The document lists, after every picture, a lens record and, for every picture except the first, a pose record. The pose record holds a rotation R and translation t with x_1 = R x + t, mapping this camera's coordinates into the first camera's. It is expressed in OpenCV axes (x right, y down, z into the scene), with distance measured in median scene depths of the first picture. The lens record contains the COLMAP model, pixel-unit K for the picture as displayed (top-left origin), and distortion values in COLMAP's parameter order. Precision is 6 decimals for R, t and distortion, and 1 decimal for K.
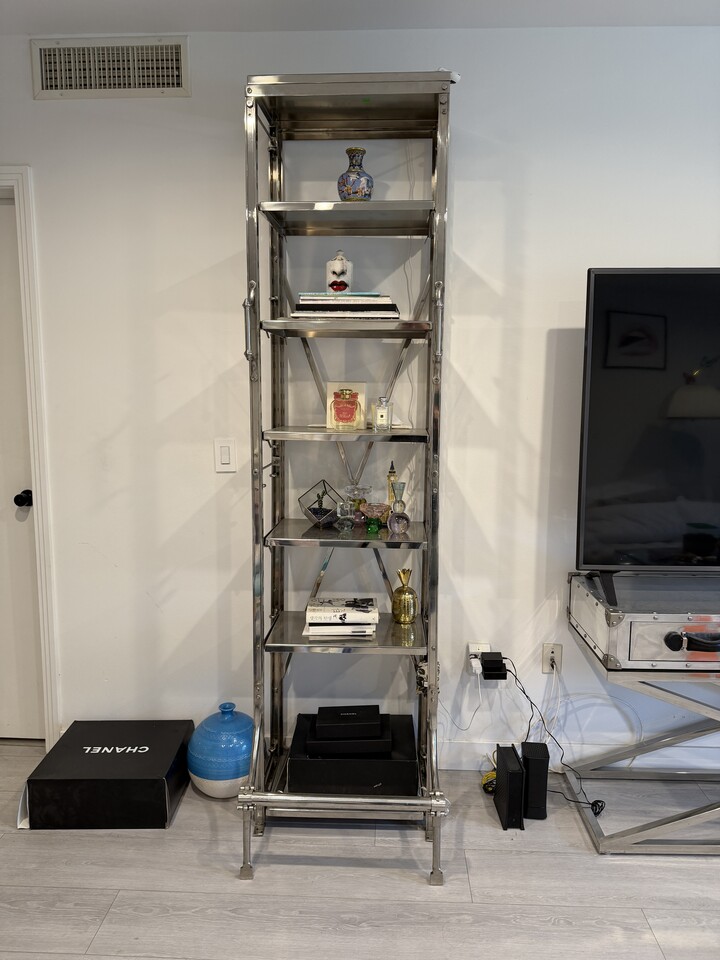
lens RADIAL K [[691.4, 0, 361.0], [0, 691.4, 499.3], [0, 0, 1]] dist [0.055981, -0.123306]
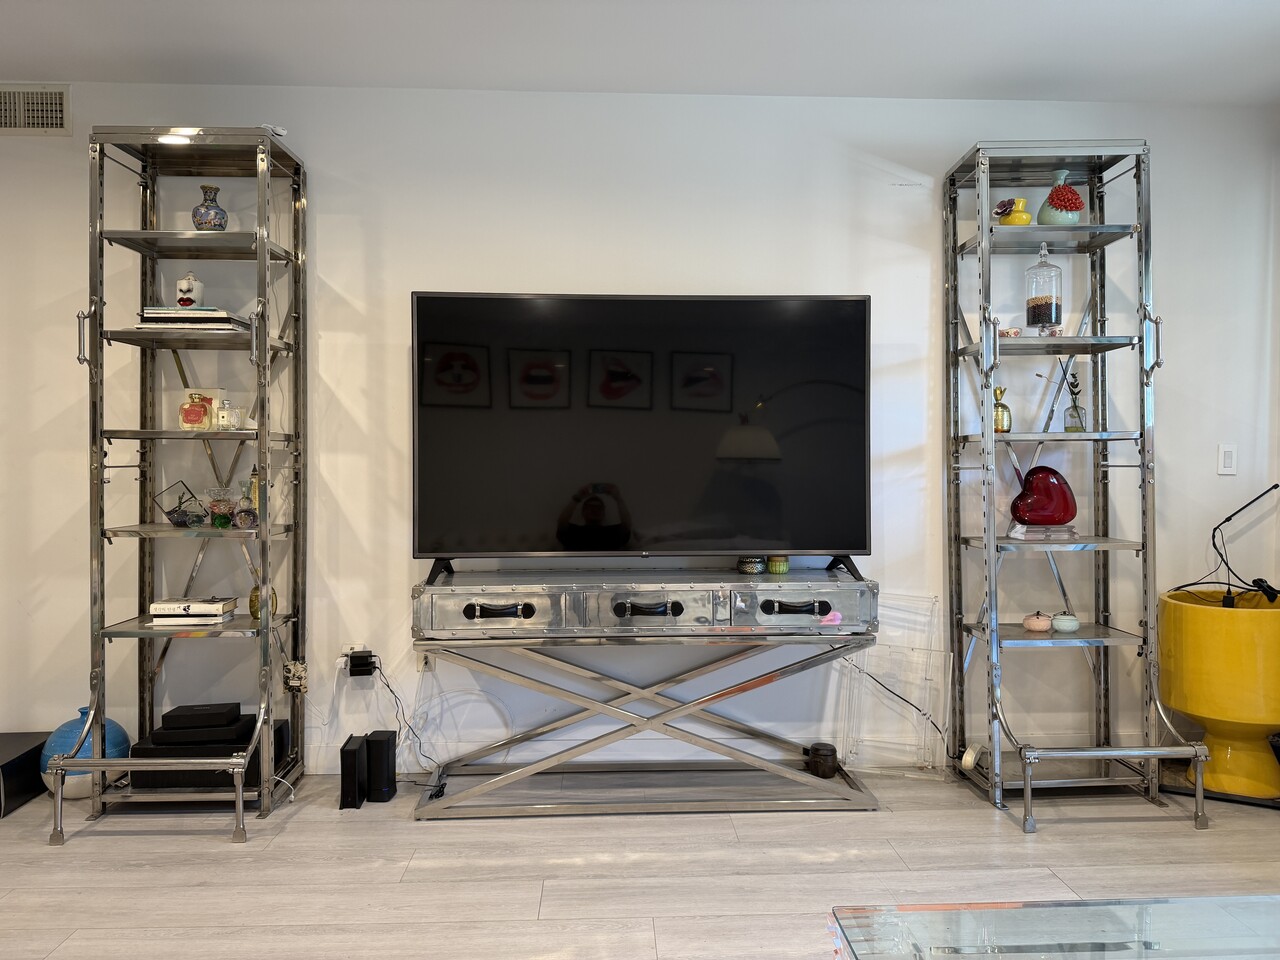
lens RADIAL K [[893.1, 0, 640.0], [0, 893.1, 480.0], [0, 0, 1]] dist [-0.000896, -0.046557]
pose [[0.991907, -0.004690, 0.126877, 0.455013], [0.020627, 0.991994, -0.124590, 0.150488], [-0.125277, 0.126199, 0.984063, -0.408439]]
